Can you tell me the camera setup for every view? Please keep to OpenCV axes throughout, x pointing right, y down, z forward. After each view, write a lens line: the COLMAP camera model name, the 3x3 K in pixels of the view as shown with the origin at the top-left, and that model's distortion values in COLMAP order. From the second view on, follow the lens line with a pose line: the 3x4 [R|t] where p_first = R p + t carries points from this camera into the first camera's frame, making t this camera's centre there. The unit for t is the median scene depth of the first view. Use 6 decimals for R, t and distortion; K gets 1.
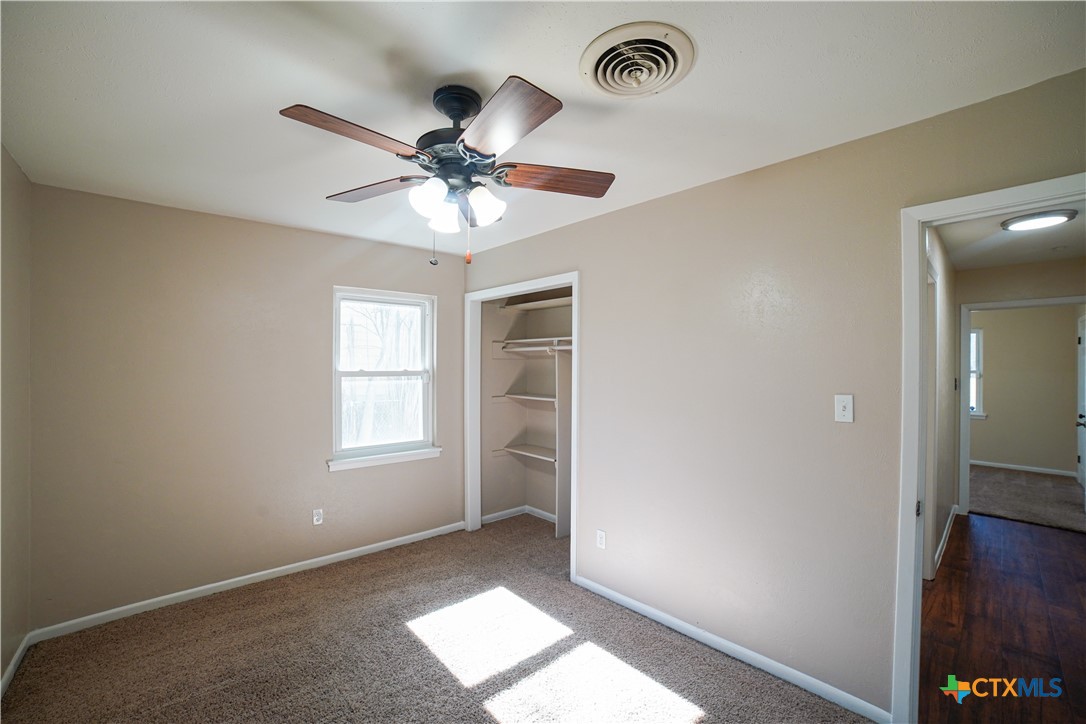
lens RADIAL K [[462.4, 0, 535.7], [0, 462.4, 370.9], [0, 0, 1]] dist [-0.053126, 0.000531]
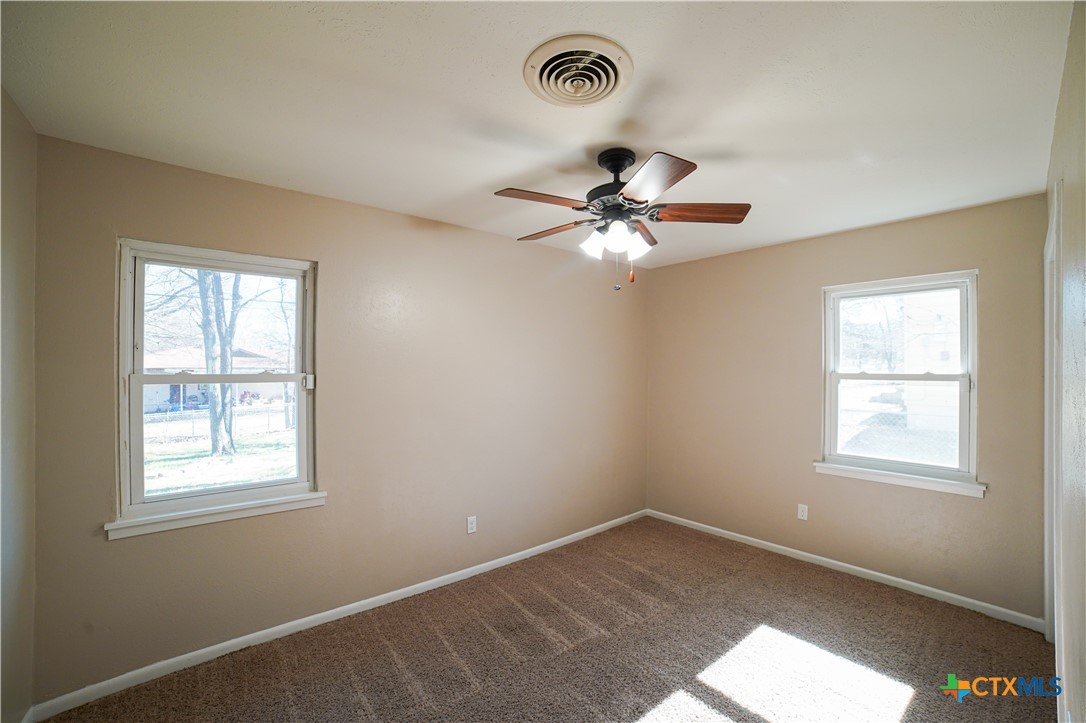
lens RADIAL K [[455.9, 0, 546.5], [0, 455.9, 366.4], [0, 0, 1]] dist [0.000498, 0.000191]
pose [[-0.003454, 0.001232, -0.999993, 0.539664], [-0.007462, 0.999971, 0.001257, -0.010339], [0.999966, 0.007466, -0.003445, 0.386319]]
